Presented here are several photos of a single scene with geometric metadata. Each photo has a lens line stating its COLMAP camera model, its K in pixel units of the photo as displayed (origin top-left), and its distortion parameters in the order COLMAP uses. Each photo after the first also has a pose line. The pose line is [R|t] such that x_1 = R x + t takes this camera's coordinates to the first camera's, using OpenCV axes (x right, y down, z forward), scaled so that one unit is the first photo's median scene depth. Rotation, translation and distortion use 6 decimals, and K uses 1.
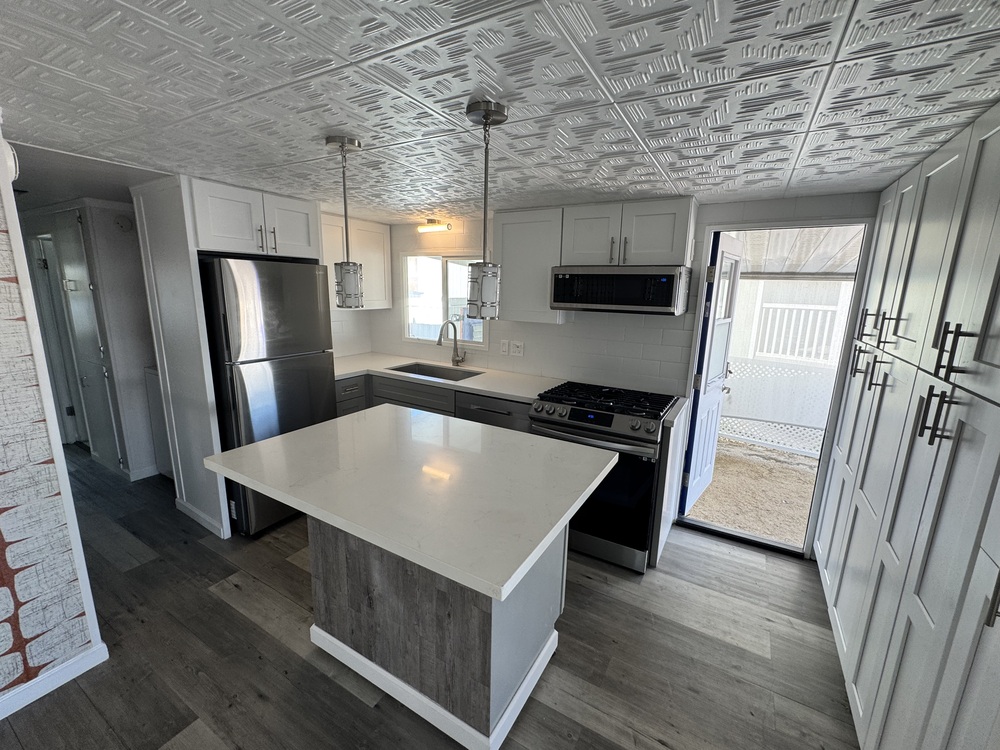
lens RADIAL K [[420.3, 0, 503.7], [0, 420.3, 372.4], [0, 0, 1]] dist [0.001556, -0.000093]
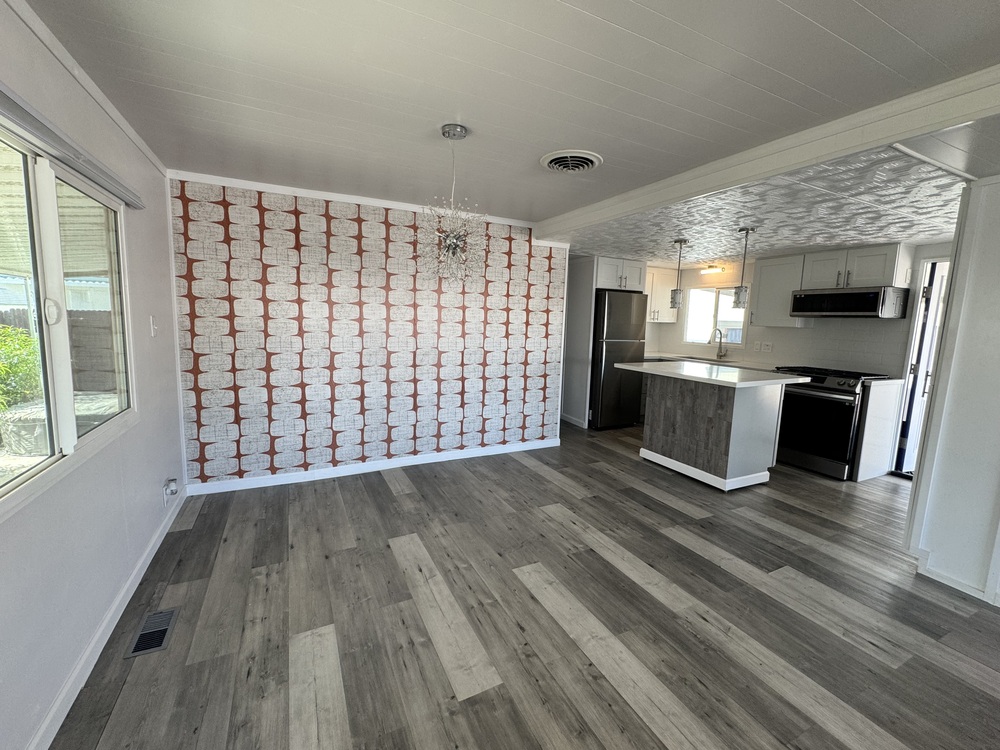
lens RADIAL K [[420.3, 0, 505.4], [0, 420.3, 372.8], [0, 0, 1]] dist [0.001556, -0.000093]
pose [[0.837261, 0.072193, -0.542016, 0.090811], [-0.121563, 0.991015, -0.055784, 0.296868], [0.533119, 0.112595, 0.838514, -0.943942]]
